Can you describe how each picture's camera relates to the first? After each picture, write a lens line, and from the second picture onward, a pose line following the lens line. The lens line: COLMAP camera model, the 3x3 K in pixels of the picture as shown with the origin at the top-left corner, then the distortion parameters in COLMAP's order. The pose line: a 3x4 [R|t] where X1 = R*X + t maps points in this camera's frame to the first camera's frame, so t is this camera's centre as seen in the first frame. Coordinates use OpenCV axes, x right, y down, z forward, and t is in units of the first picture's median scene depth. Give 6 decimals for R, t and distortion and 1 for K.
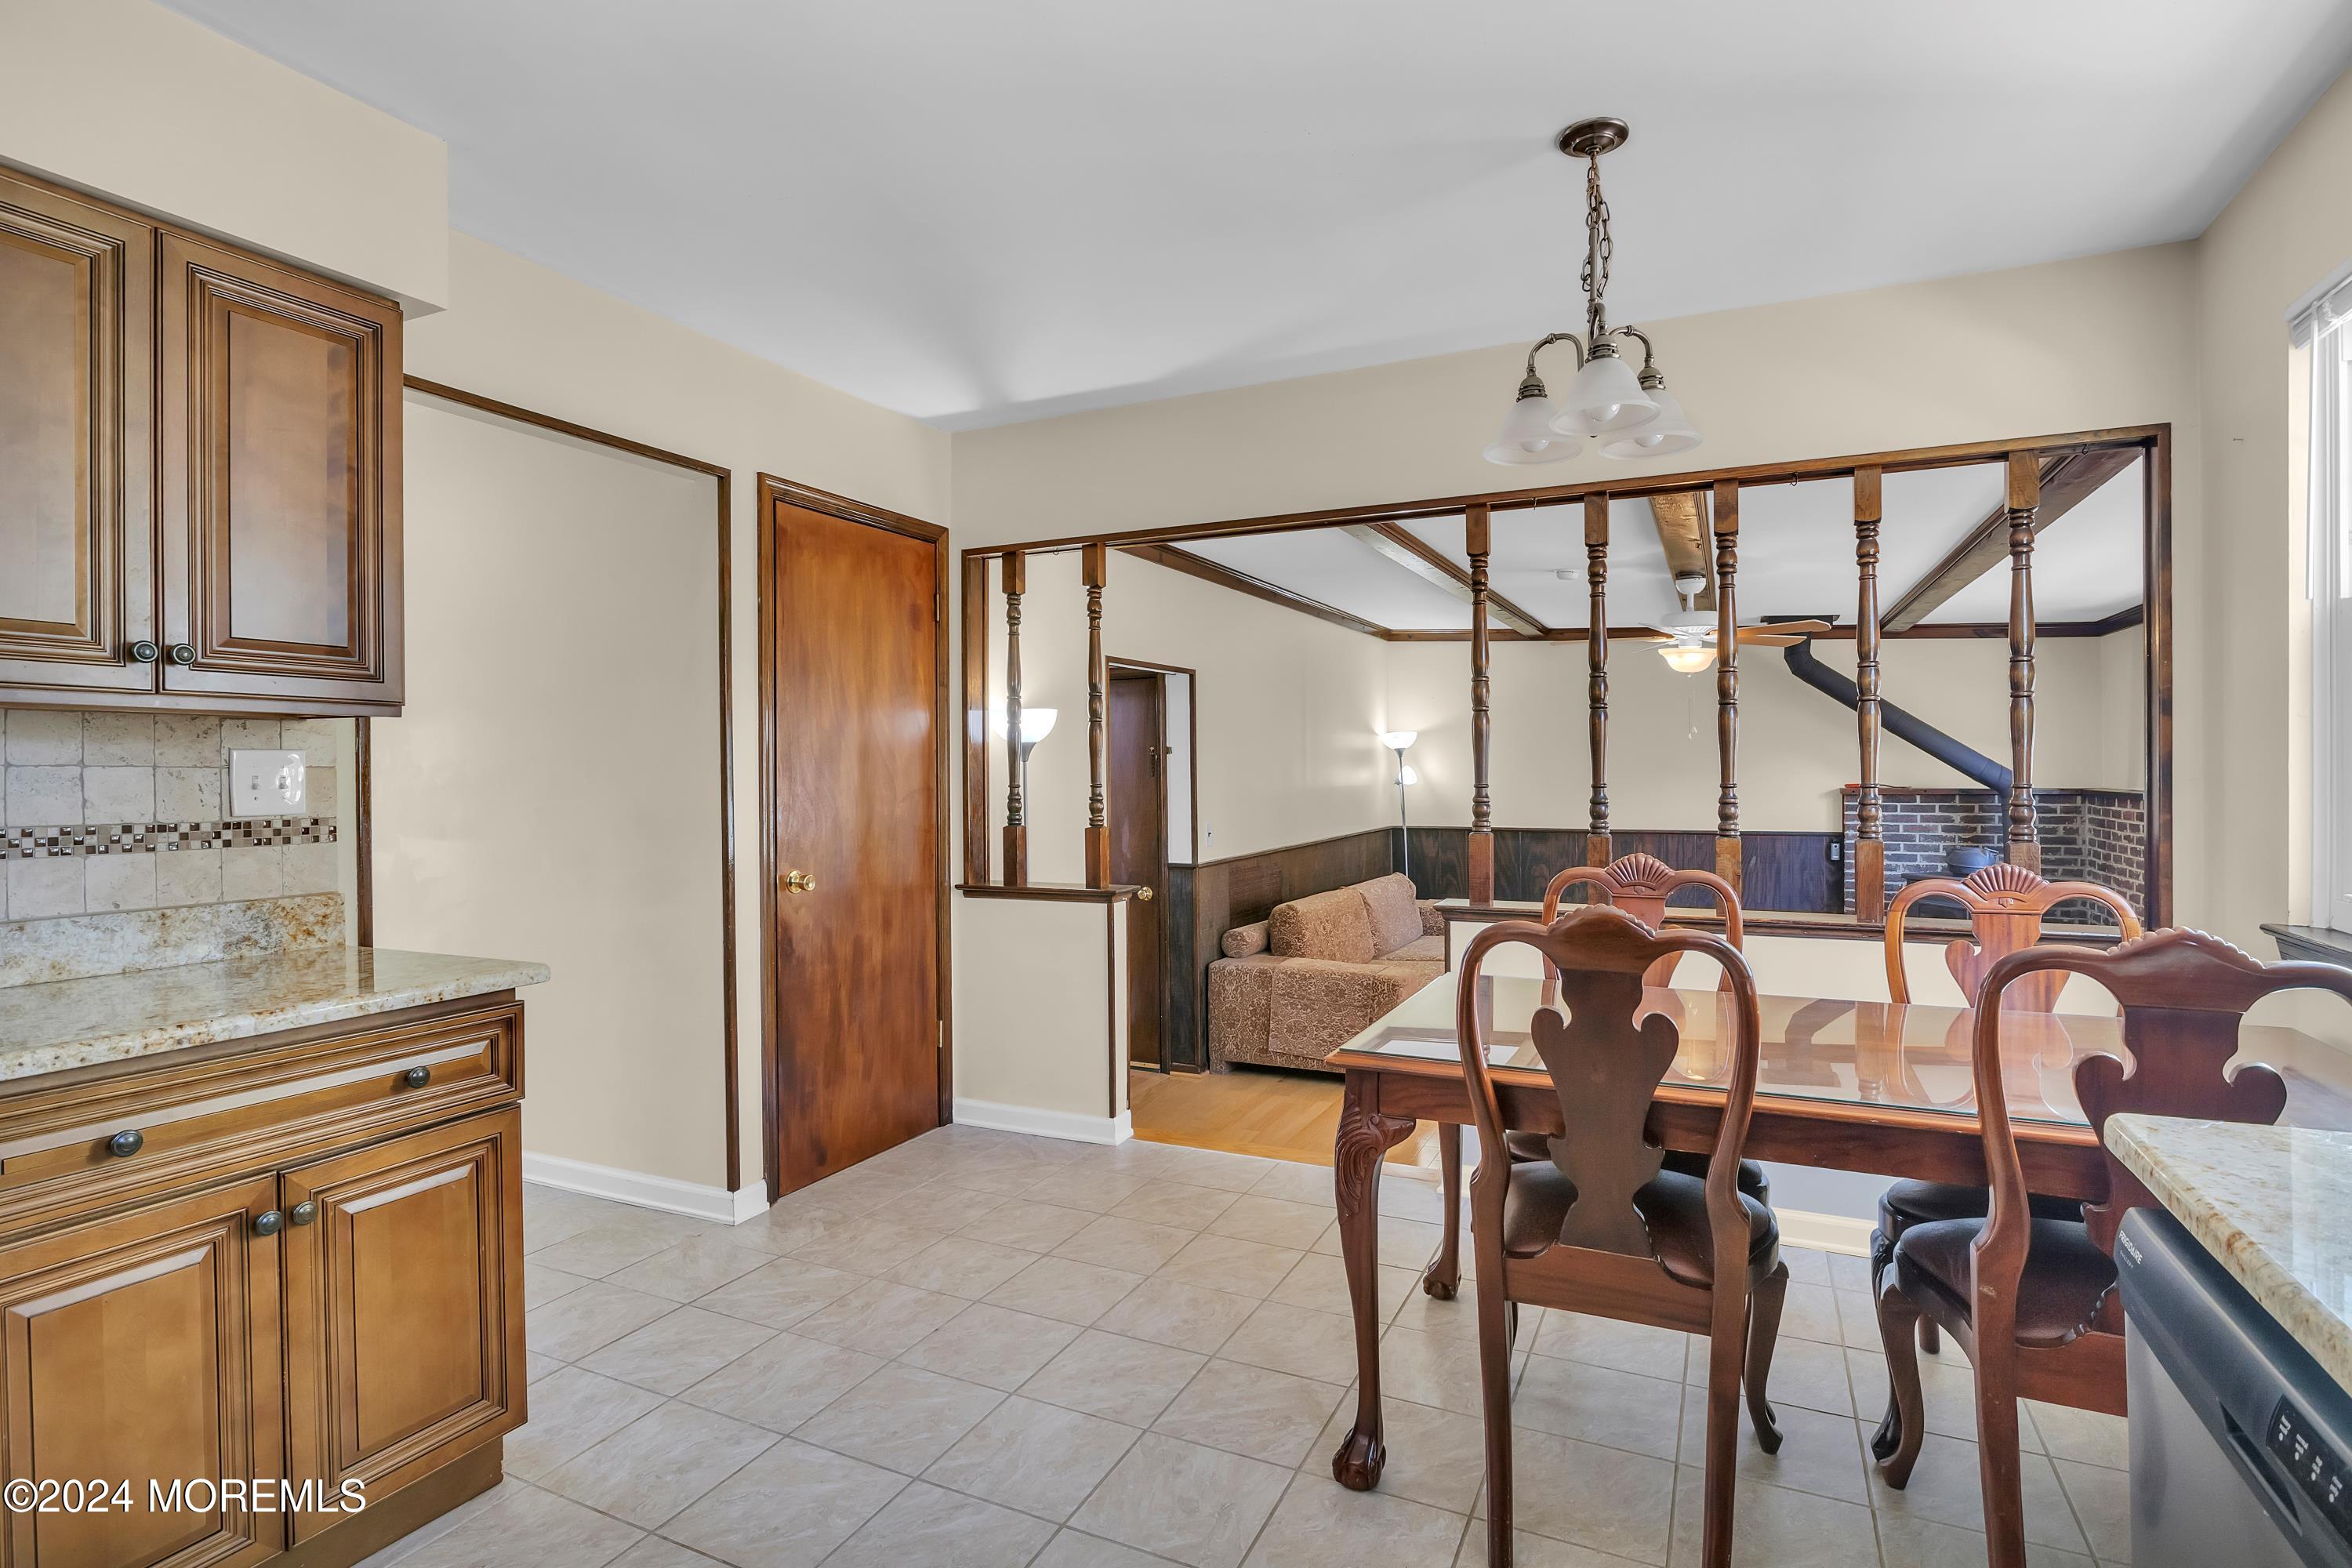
lens RADIAL K [[1166.3, 0, 1176.0], [0, 1166.3, 784.0], [0, 0, 1]] dist [-0.011788, 0.000310]
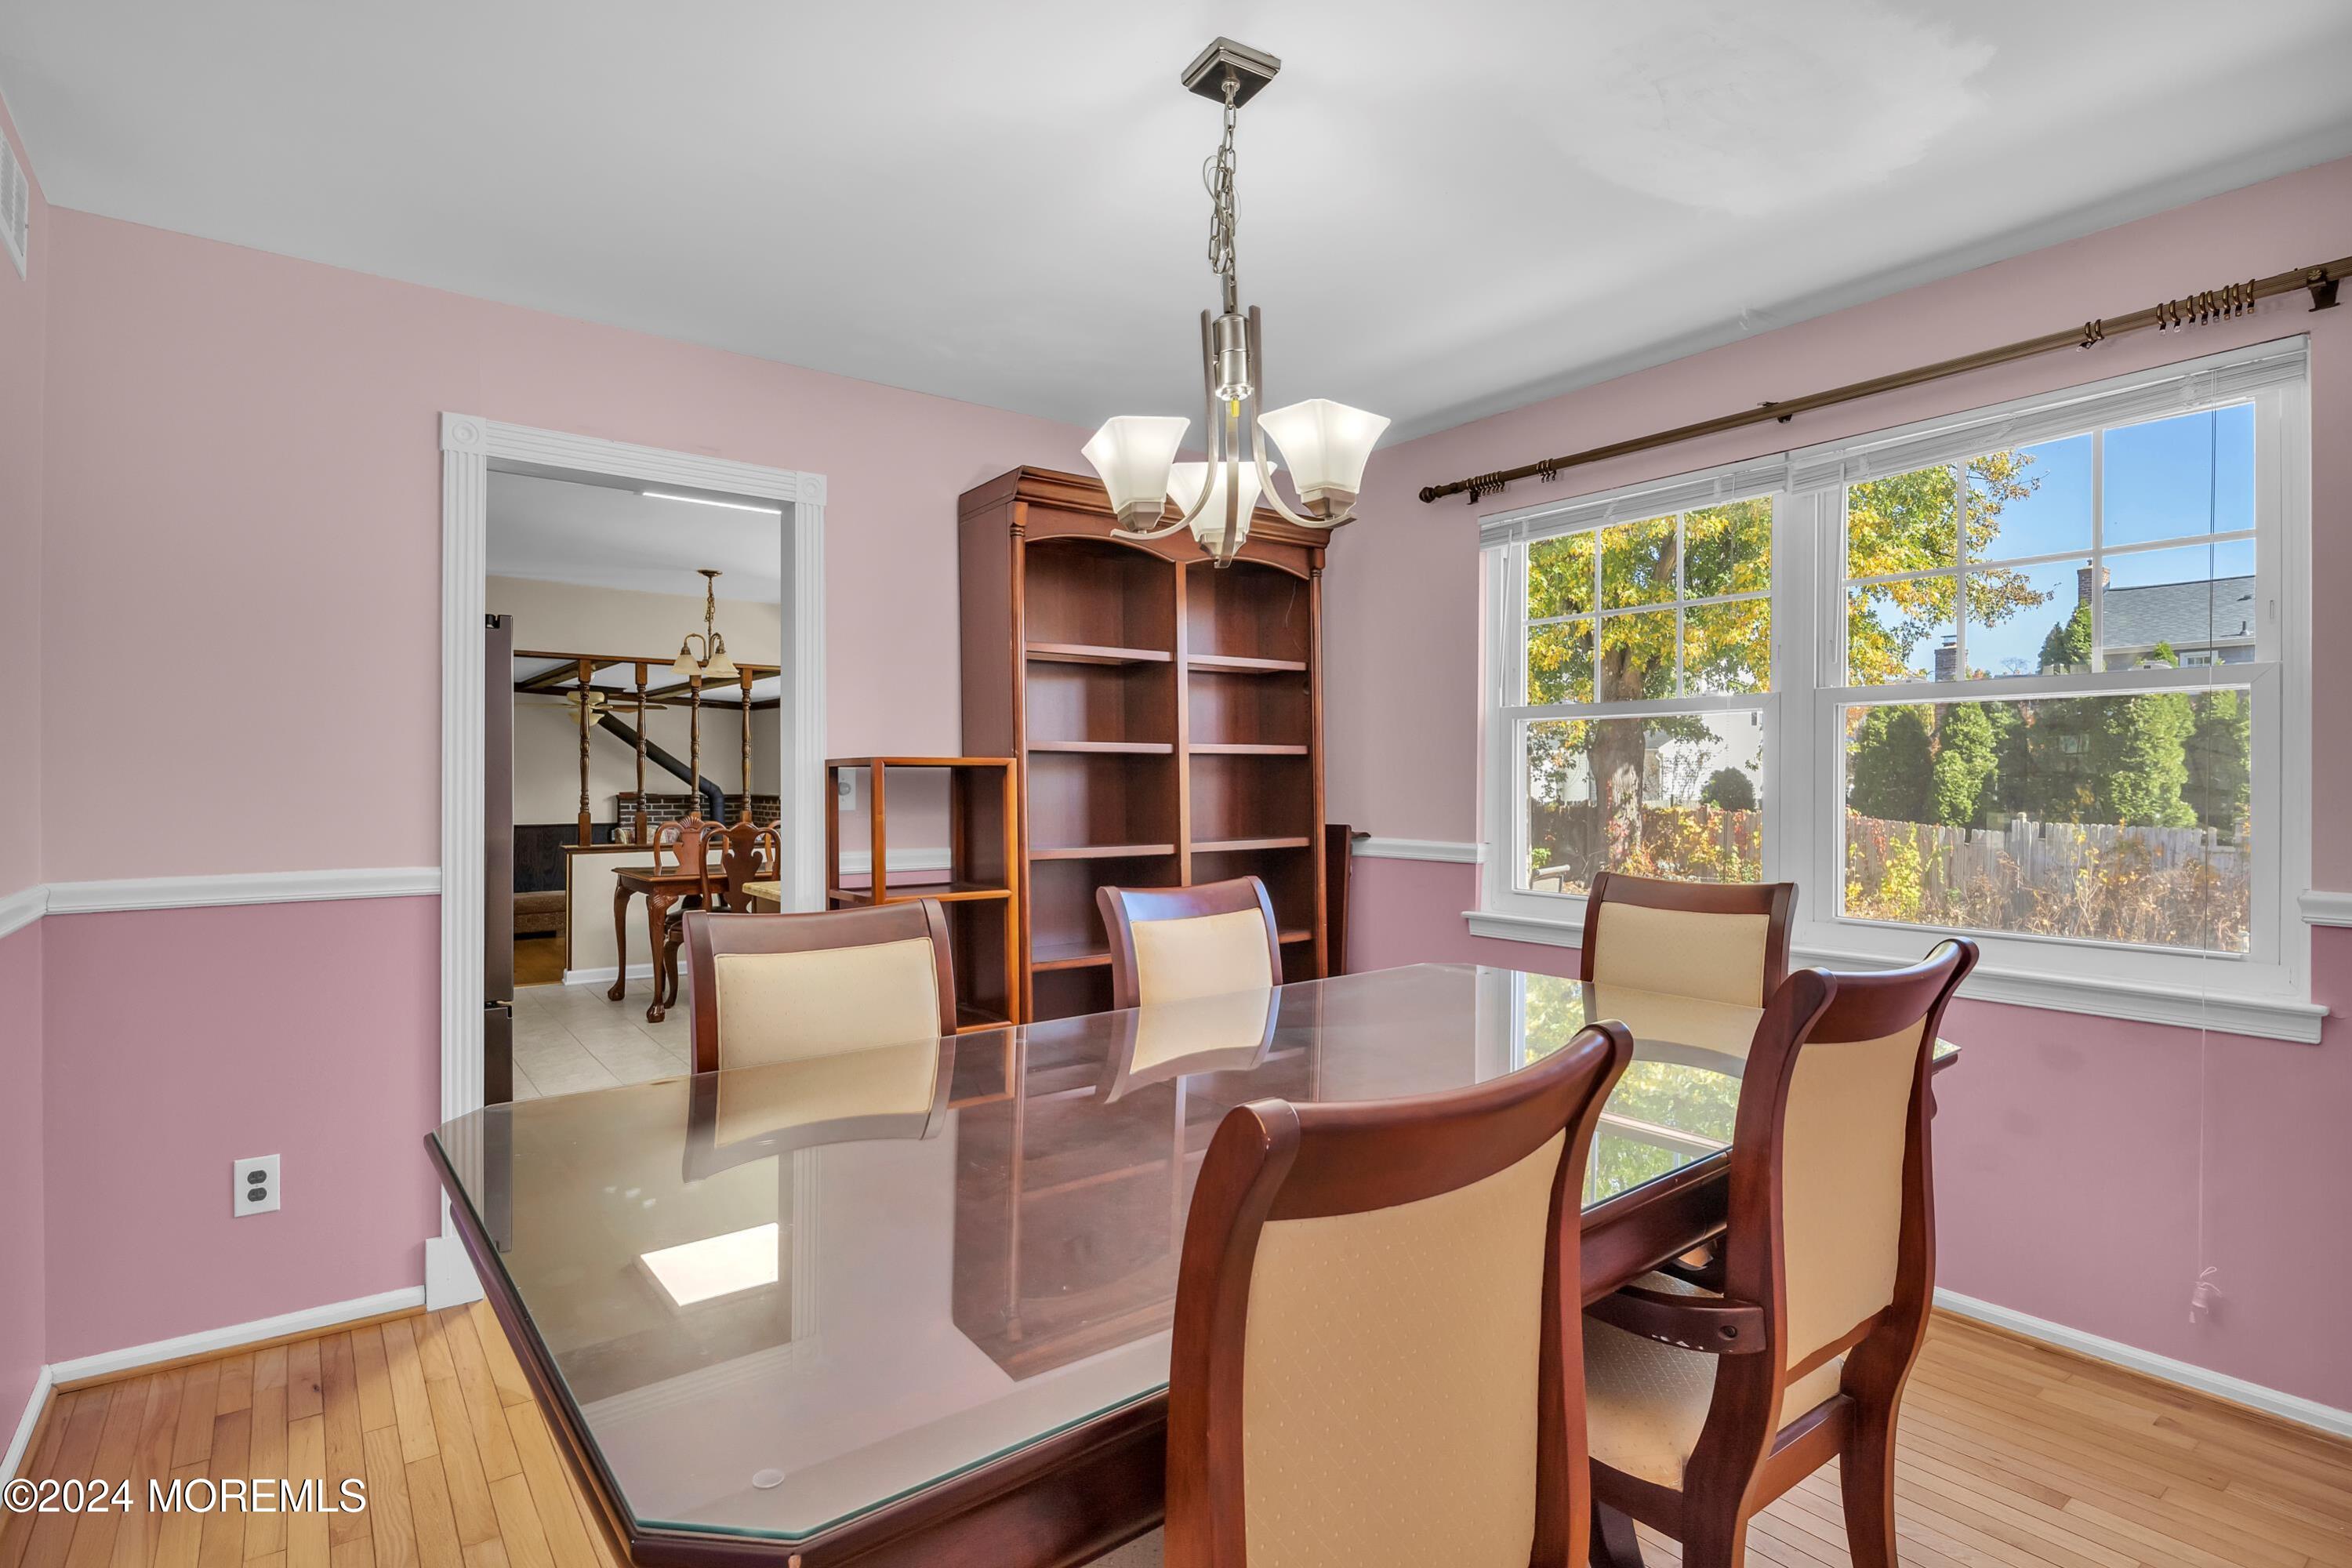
lens RADIAL K [[1166.3, 0, 1176.0], [0, 1166.3, 784.0], [0, 0, 1]] dist [-0.011788, 0.000310]
pose [[0.452194, 0.001124, 0.891919, -0.519483], [0.007355, 0.999961, -0.004989, 0.002252], [-0.891889, 0.008816, 0.452168, -0.416259]]
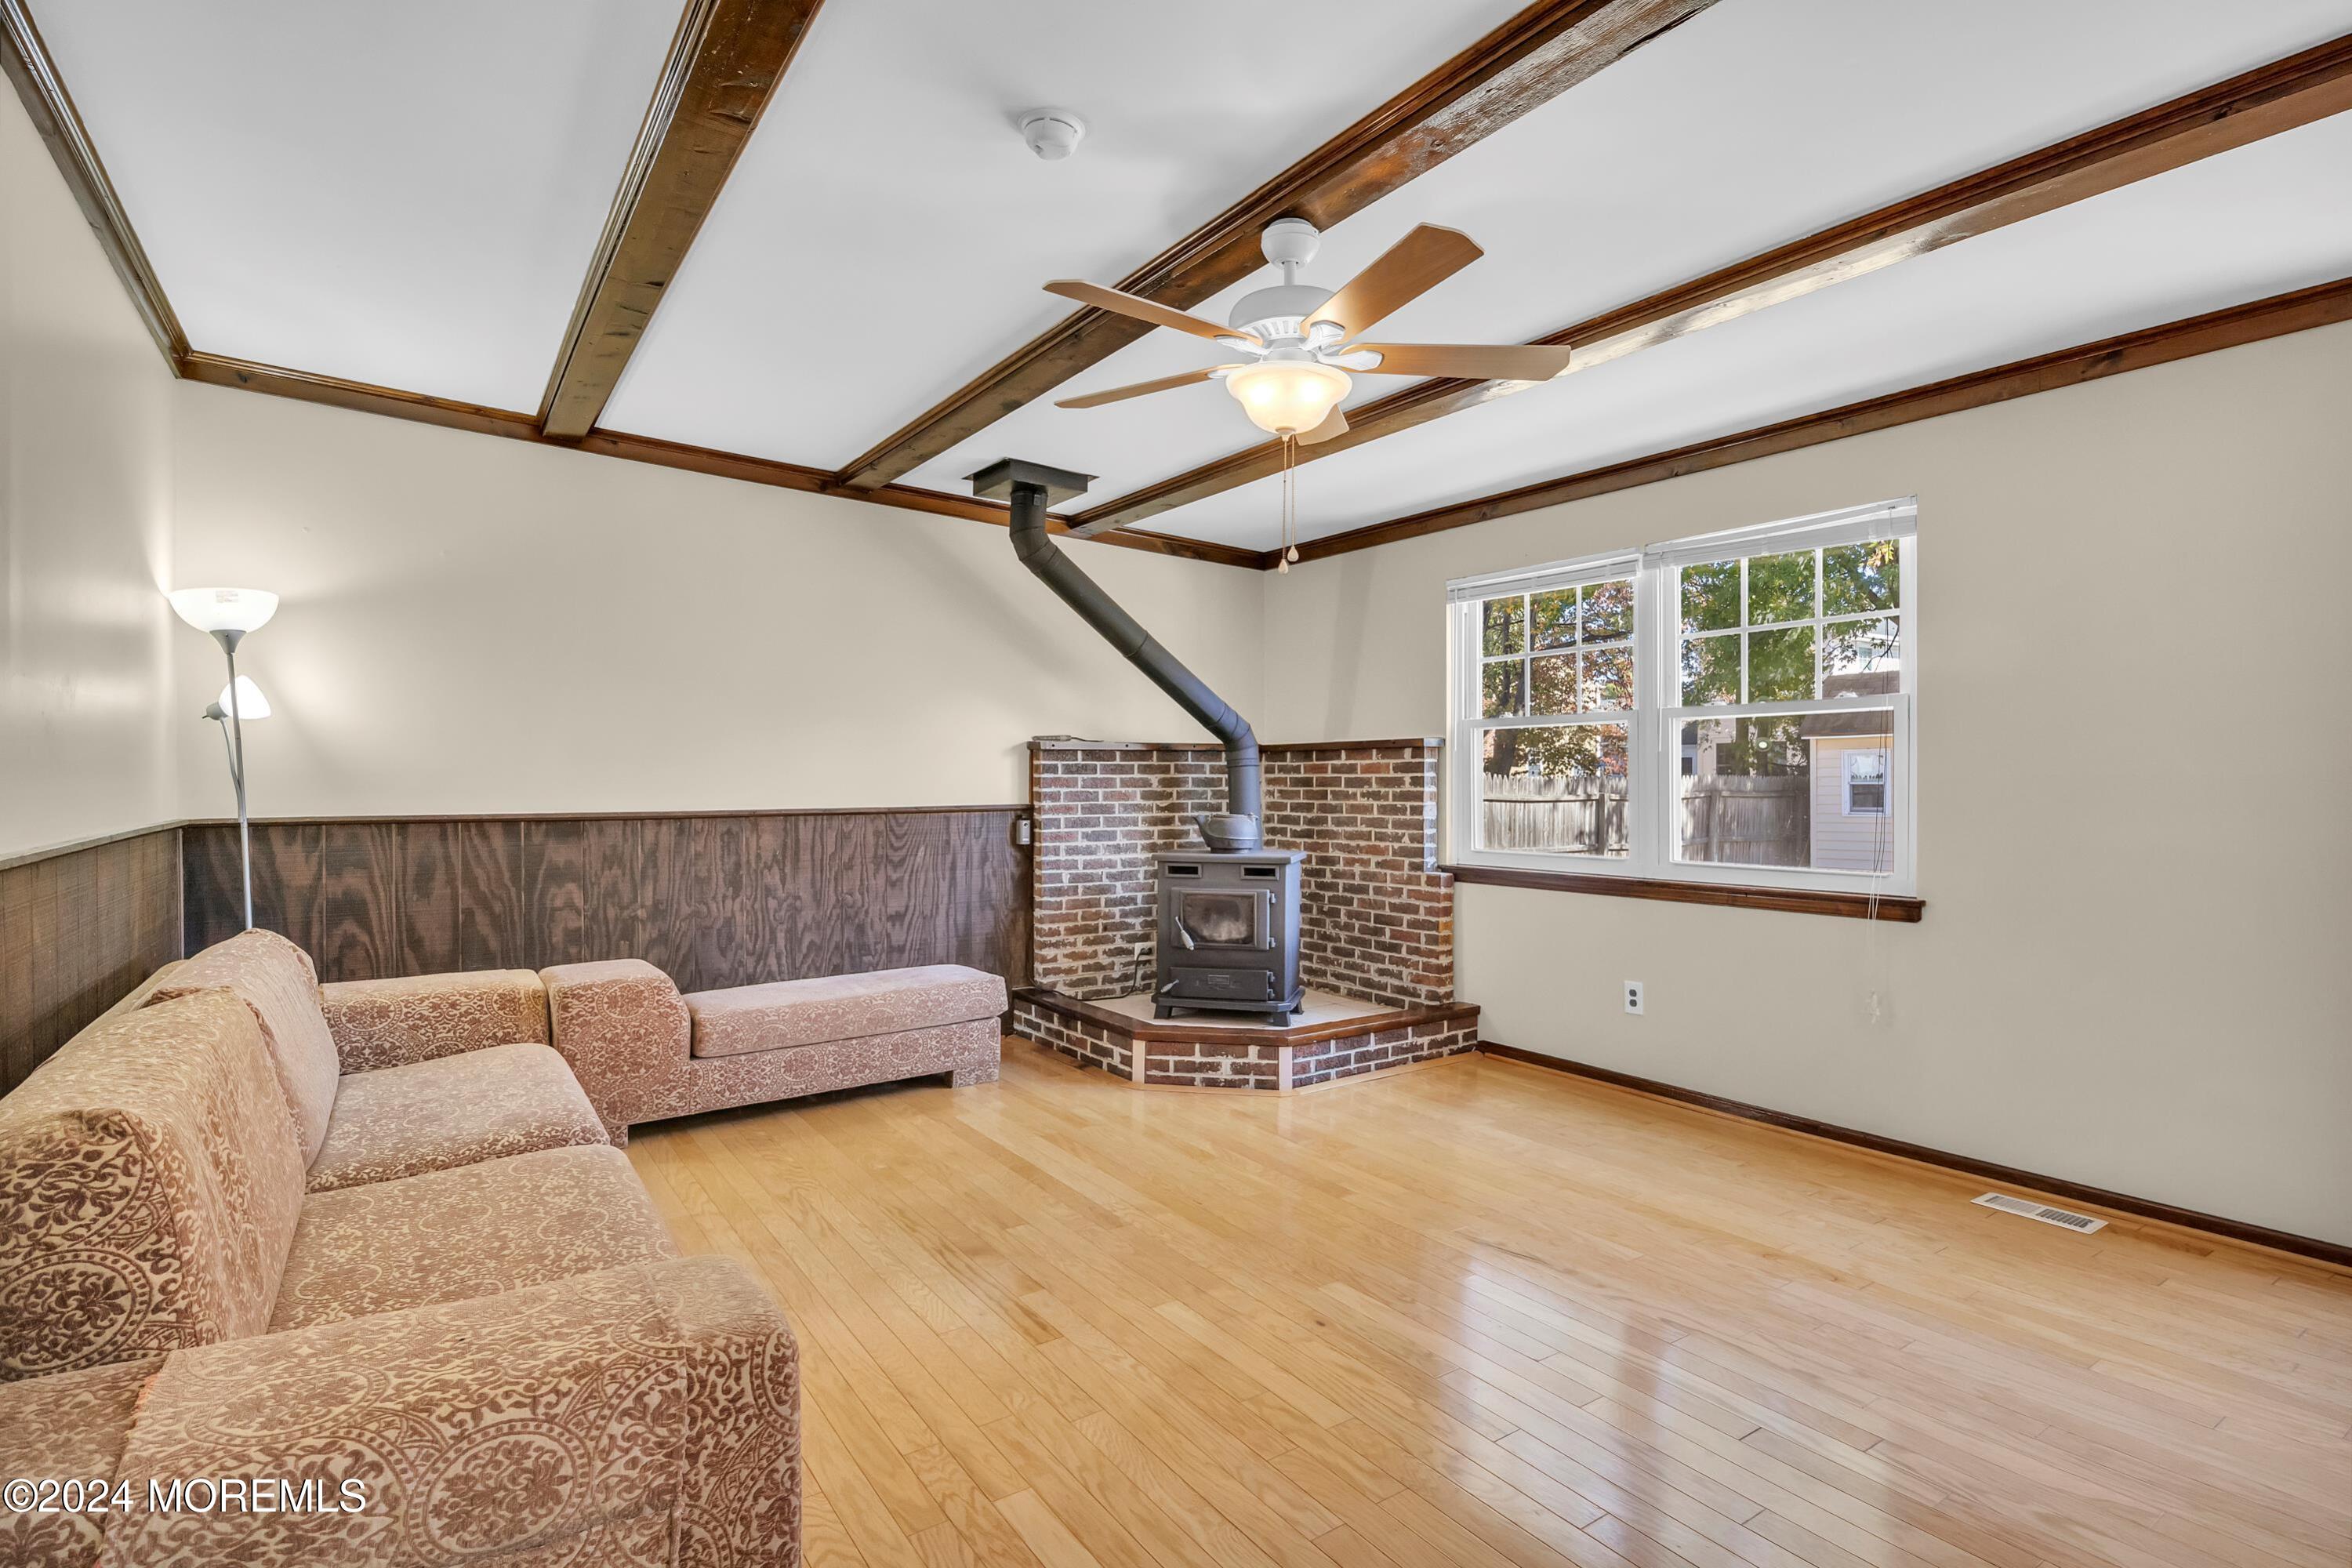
lens RADIAL K [[1166.3, 0, 1176.0], [0, 1166.3, 784.0], [0, 0, 1]] dist [-0.011788, 0.000310]
pose [[0.505947, -0.000584, 0.862564, 0.008532], [0.011895, 0.999909, -0.006300, 0.035891], [-0.862483, 0.013448, 0.505908, 0.585329]]
